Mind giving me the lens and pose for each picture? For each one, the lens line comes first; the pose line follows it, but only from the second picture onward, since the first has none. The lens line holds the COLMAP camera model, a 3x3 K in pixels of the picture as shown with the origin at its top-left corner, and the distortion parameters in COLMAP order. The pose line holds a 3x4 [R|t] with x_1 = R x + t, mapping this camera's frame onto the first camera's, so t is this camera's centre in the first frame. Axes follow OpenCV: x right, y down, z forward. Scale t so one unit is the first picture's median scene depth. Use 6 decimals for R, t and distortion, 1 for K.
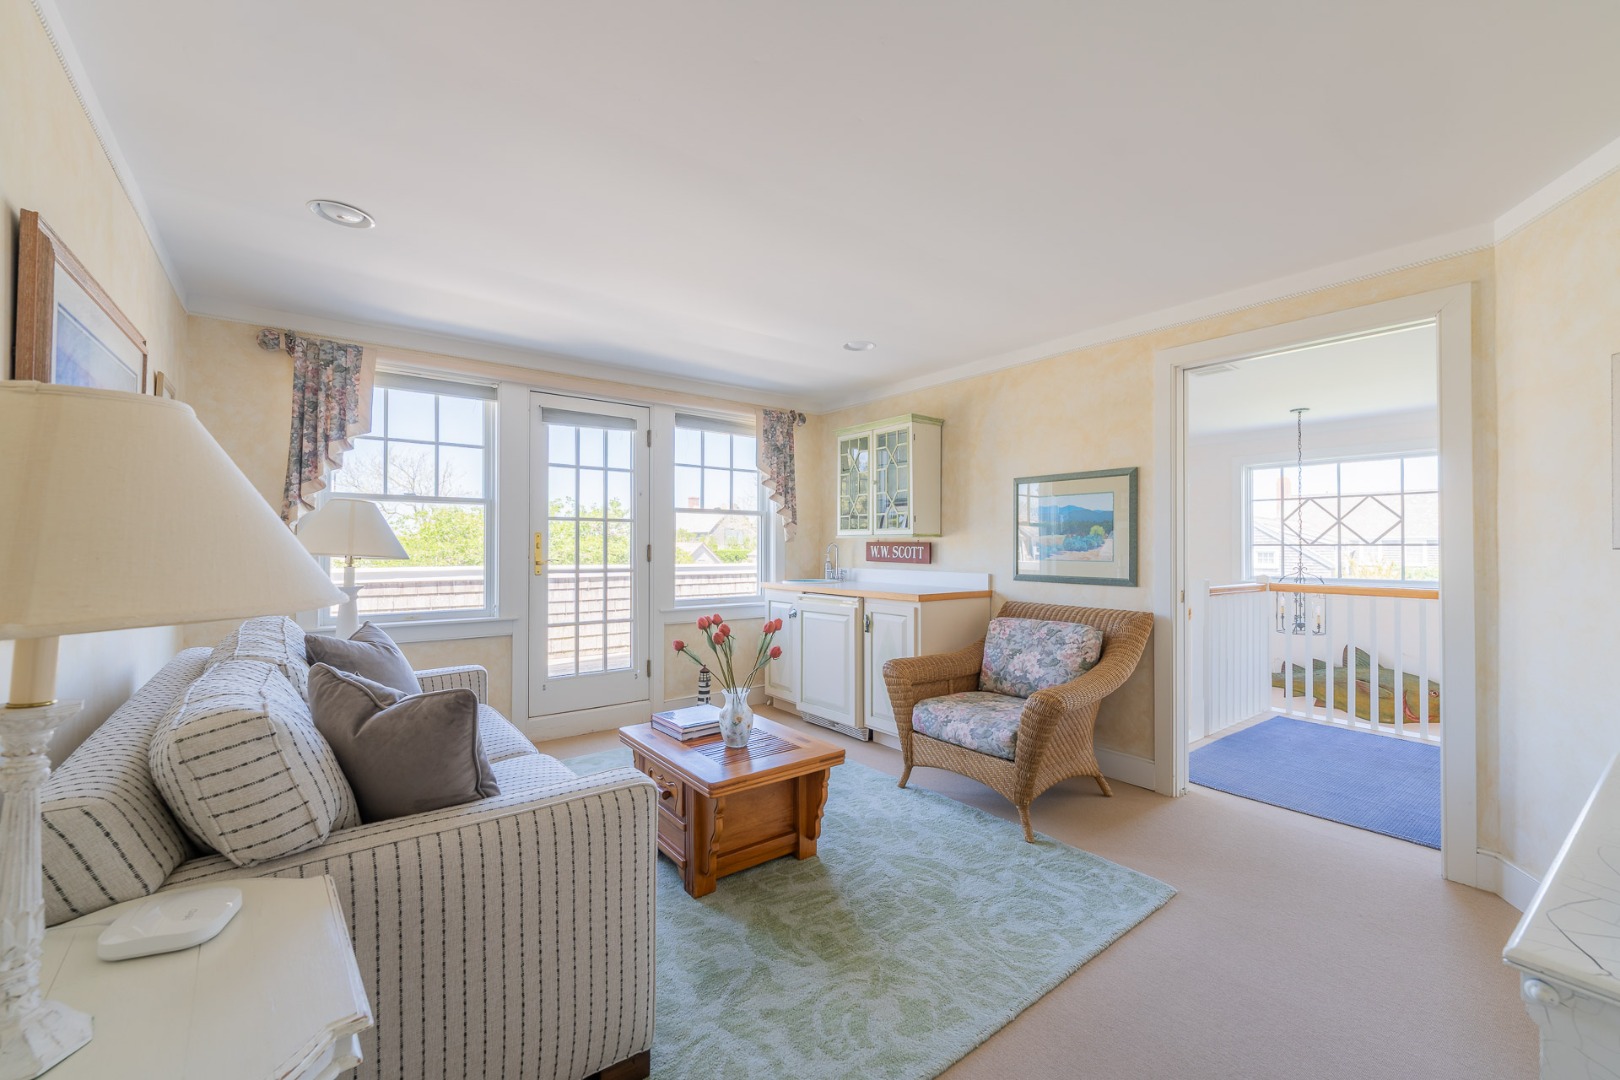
lens RADIAL K [[658.3, 0, 807.2], [0, 658.3, 543.3], [0, 0, 1]] dist [0.007685, -0.000481]
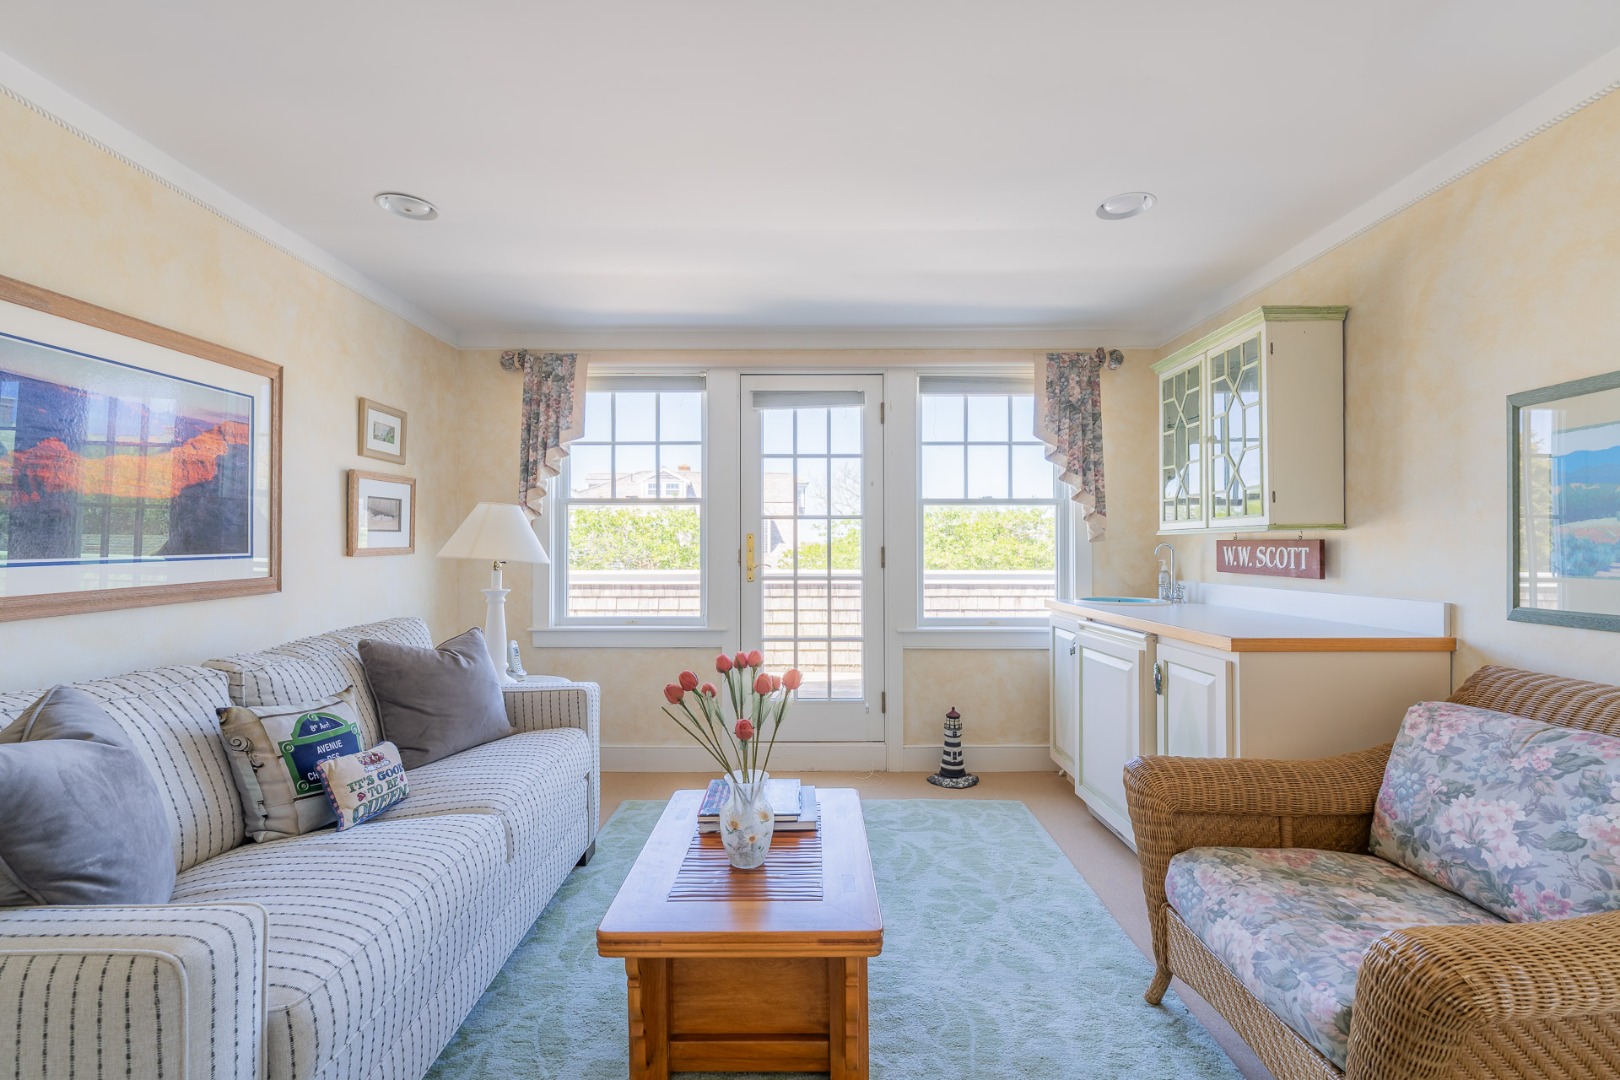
lens RADIAL K [[683.7, 0, 804.3], [0, 683.7, 545.4], [0, 0, 1]] dist [0.002194, -0.002239]
pose [[0.791915, -0.006395, -0.610598, 0.213712], [0.006009, 0.999978, -0.002680, 0.002870], [0.610602, -0.001546, 0.791936, 0.325861]]
